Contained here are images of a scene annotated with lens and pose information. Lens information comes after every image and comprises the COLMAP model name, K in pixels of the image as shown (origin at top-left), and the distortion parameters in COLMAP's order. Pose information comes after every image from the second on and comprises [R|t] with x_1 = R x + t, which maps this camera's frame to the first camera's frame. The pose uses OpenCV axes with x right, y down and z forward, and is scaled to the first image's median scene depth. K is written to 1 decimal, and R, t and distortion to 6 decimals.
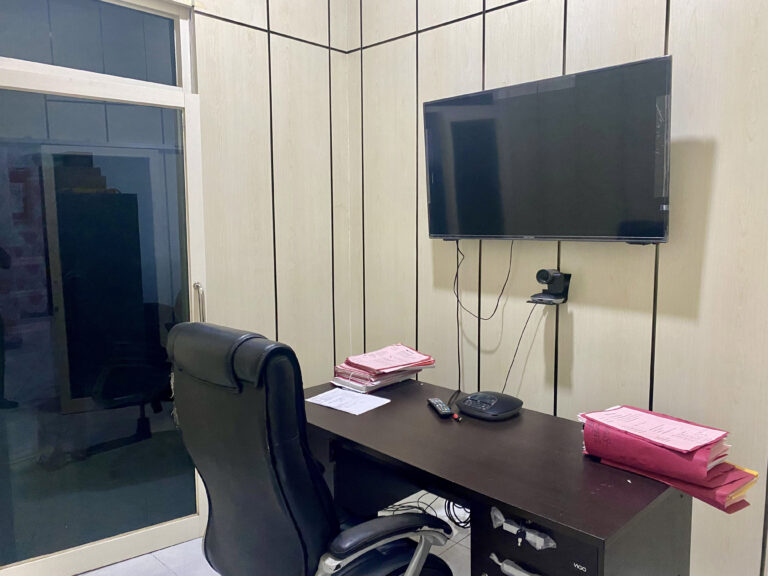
lens RADIAL K [[584.4, 0, 376.2], [0, 584.4, 290.1], [0, 0, 1]] dist [0.037375, -0.044383]
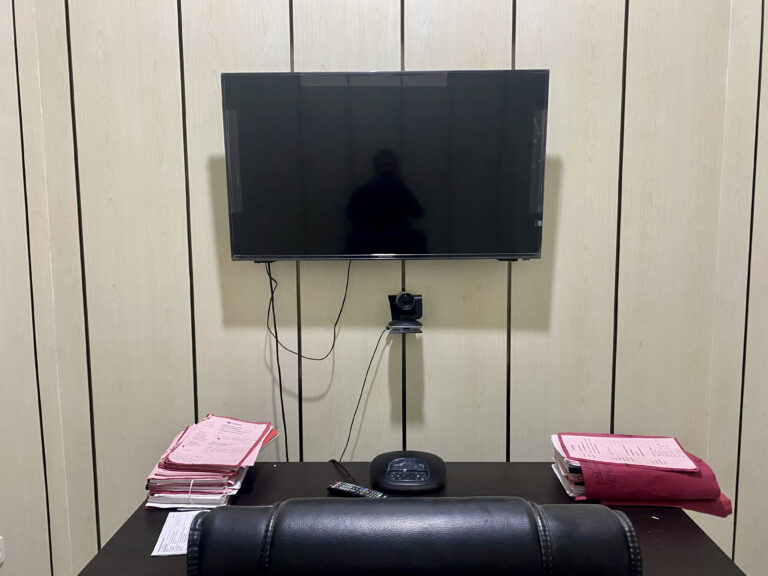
lens RADIAL K [[584.4, 0, 377.9], [0, 584.4, 282.4], [0, 0, 1]] dist [0.037375, -0.044383]
pose [[0.707065, -0.069084, 0.703766, -0.340146], [0.084142, 0.996365, 0.013270, -0.064184], [-0.702125, 0.049834, 0.710308, 0.413714]]
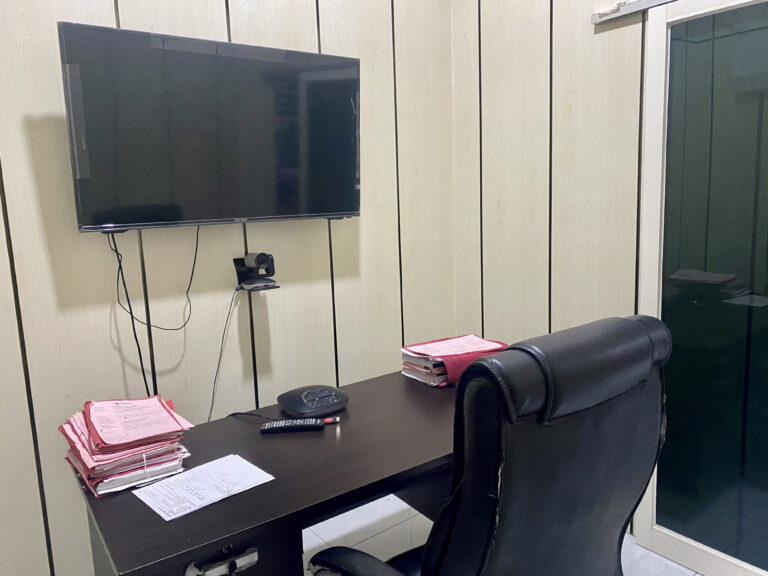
lens RADIAL K [[584.4, 0, 383.1], [0, 584.4, 288.8], [0, 0, 1]] dist [0.037375, -0.044383]
pose [[0.132190, -0.152054, 0.979492, -0.599042], [0.152891, 0.979466, 0.131416, -0.070984], [-0.979362, 0.132383, 0.152723, 0.665649]]
